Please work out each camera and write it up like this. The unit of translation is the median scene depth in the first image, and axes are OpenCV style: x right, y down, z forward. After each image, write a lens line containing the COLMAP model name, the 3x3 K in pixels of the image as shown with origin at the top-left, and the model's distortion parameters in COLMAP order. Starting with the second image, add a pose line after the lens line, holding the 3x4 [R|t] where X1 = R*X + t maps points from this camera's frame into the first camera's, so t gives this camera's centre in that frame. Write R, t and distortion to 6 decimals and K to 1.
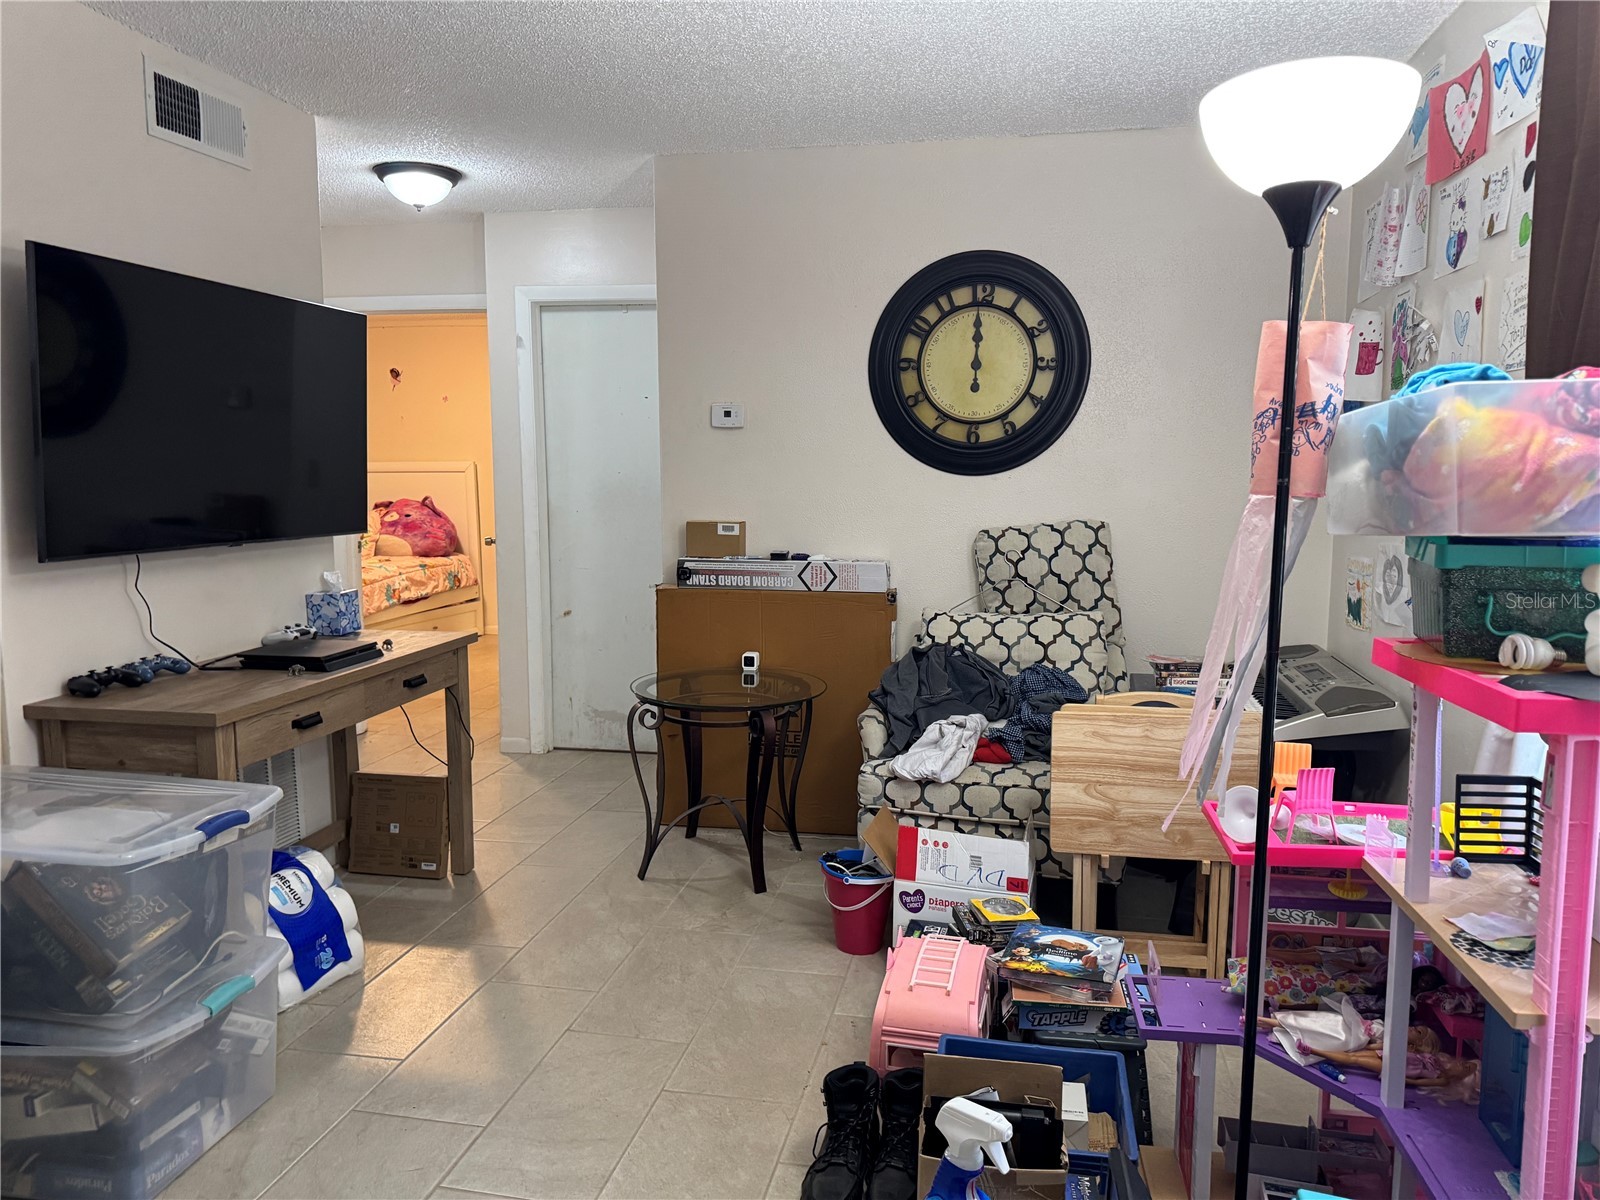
lens RADIAL K [[1131.1, 0, 808.5], [0, 1131.1, 596.0], [0, 0, 1]] dist [0.012037, 0.000999]
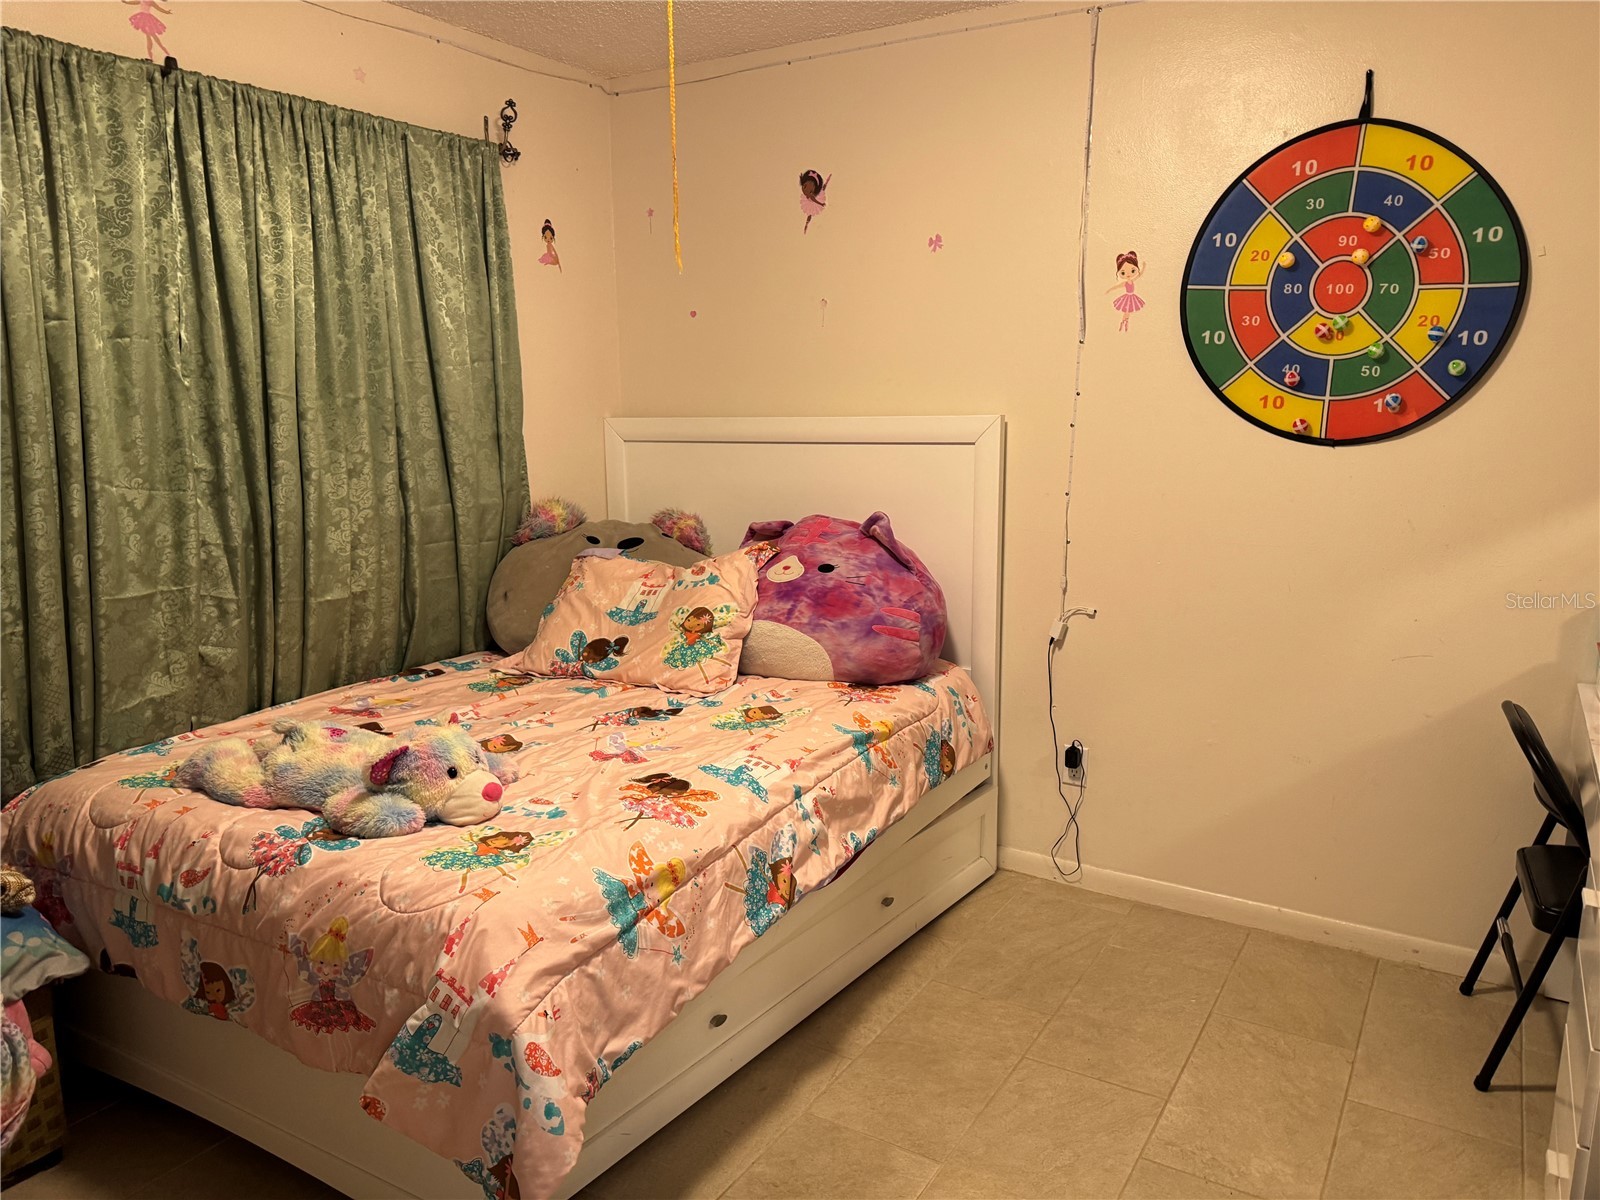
lens RADIAL K [[1131.1, 0, 800.0], [0, 1131.1, 604.7], [0, 0, 1]] dist [0.012037, 0.000999]
pose [[0.937015, 0.068711, -0.342464, -0.235531], [-0.044352, 0.995930, 0.078468, -0.088367], [0.346461, -0.058337, 0.936249, 0.653256]]
